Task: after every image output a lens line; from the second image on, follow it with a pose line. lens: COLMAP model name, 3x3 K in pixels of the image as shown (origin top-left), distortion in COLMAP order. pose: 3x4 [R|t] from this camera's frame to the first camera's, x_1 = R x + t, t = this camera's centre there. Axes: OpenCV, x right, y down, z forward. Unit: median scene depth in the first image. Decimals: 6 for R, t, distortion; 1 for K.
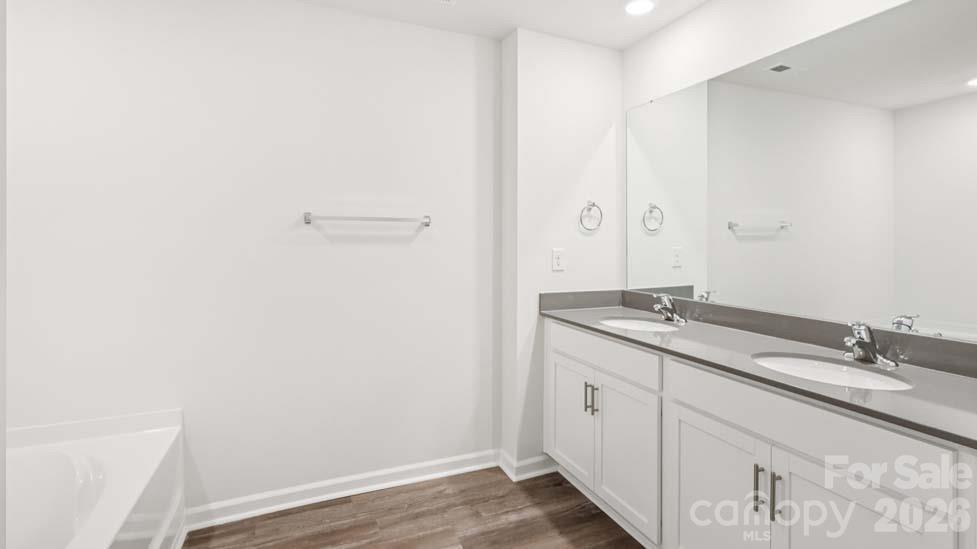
lens RADIAL K [[446.8, 0, 487.5], [0, 446.8, 240.7], [0, 0, 1]] dist [-0.000291, 0.000129]
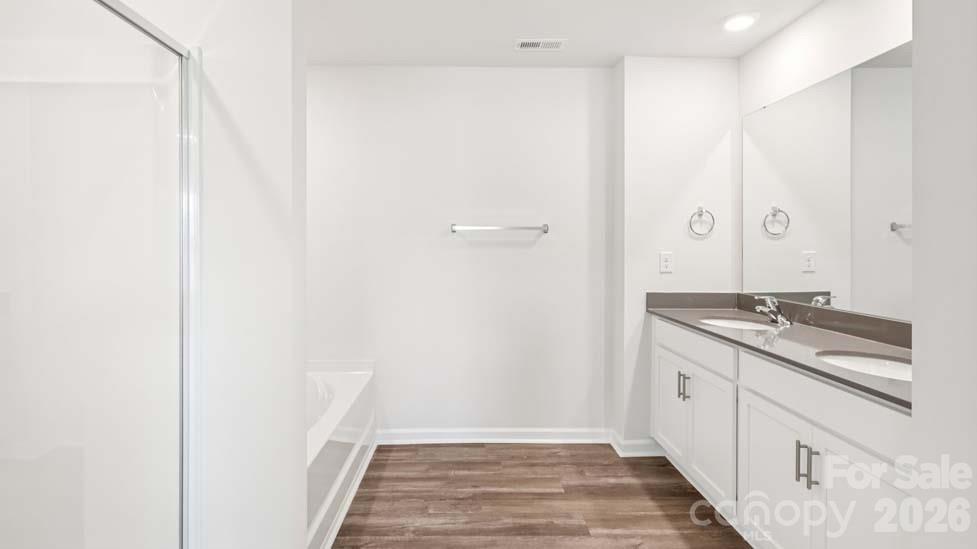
lens RADIAL K [[461.2, 0, 474.0], [0, 461.2, 247.3], [0, 0, 1]] dist [0.000231, 0.000245]
pose [[0.926348, -0.000352, -0.376669, 0.165560], [0.002633, 0.999981, 0.005542, -0.001700], [0.376660, -0.006126, 0.926331, -0.239412]]
